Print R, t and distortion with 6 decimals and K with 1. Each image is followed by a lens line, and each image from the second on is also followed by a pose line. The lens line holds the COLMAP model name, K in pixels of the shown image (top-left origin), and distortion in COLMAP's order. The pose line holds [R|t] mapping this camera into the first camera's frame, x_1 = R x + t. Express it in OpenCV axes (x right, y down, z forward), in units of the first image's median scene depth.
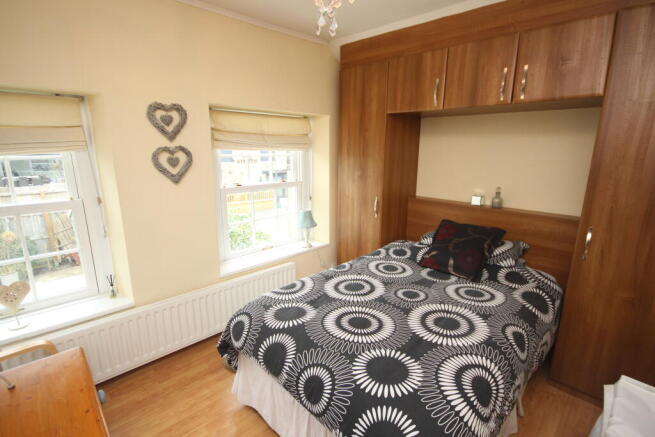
lens RADIAL K [[315.1, 0, 327.5], [0, 315.1, 218.5], [0, 0, 1]] dist [0.002020, 0.000428]
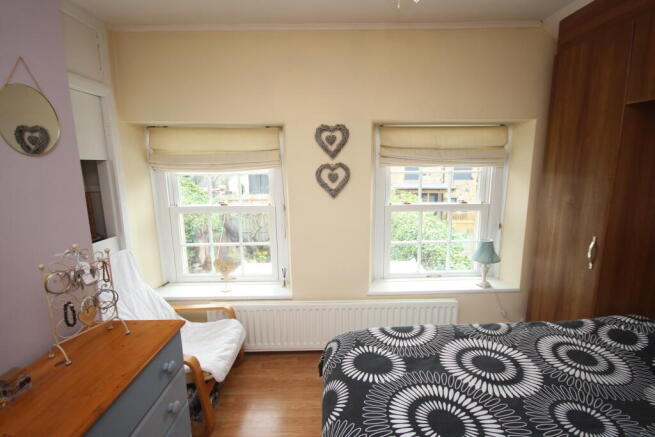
lens RADIAL K [[300.6, 0, 327.5], [0, 300.6, 218.5], [0, 0, 1]] dist [-0.001715, -0.000632]
pose [[0.730630, 0.105300, -0.674605, 0.202416], [-0.137481, 0.990488, 0.005709, -0.041667], [0.668789, 0.088574, 0.738157, 0.225966]]
